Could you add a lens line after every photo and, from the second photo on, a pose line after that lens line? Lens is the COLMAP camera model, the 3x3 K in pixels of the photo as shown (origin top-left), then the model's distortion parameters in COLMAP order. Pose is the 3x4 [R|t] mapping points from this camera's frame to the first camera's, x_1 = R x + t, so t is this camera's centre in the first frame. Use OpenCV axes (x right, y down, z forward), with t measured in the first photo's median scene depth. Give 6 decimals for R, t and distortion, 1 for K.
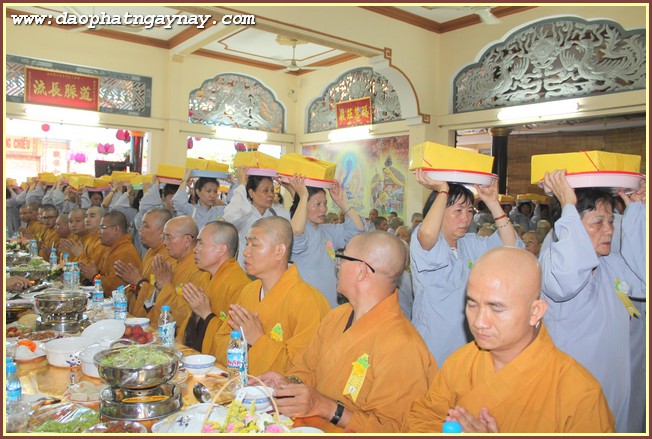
lens RADIAL K [[513.5, 0, 325.8], [0, 513.5, 210.5], [0, 0, 1]] dist [-0.180624, 0.146700]
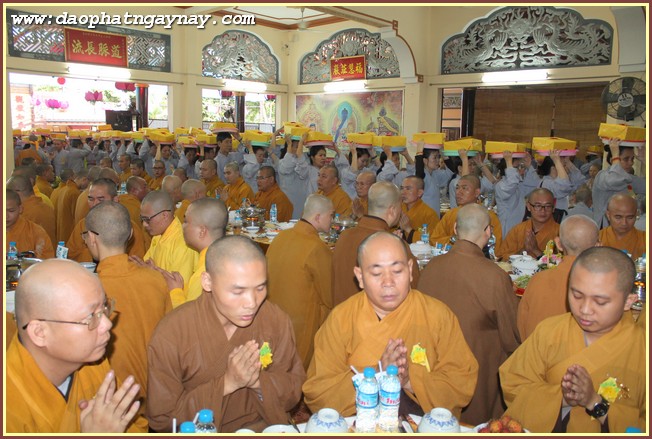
lens RADIAL K [[513.5, 0, 325.8], [0, 513.5, 210.5], [0, 0, 1]] dist [-0.180624, 0.146700]
pose [[0.988685, -0.030973, 0.146773, -0.226440], [0.012448, 0.992016, 0.125495, -0.022398], [-0.149488, -0.122248, 0.981177, -0.204066]]
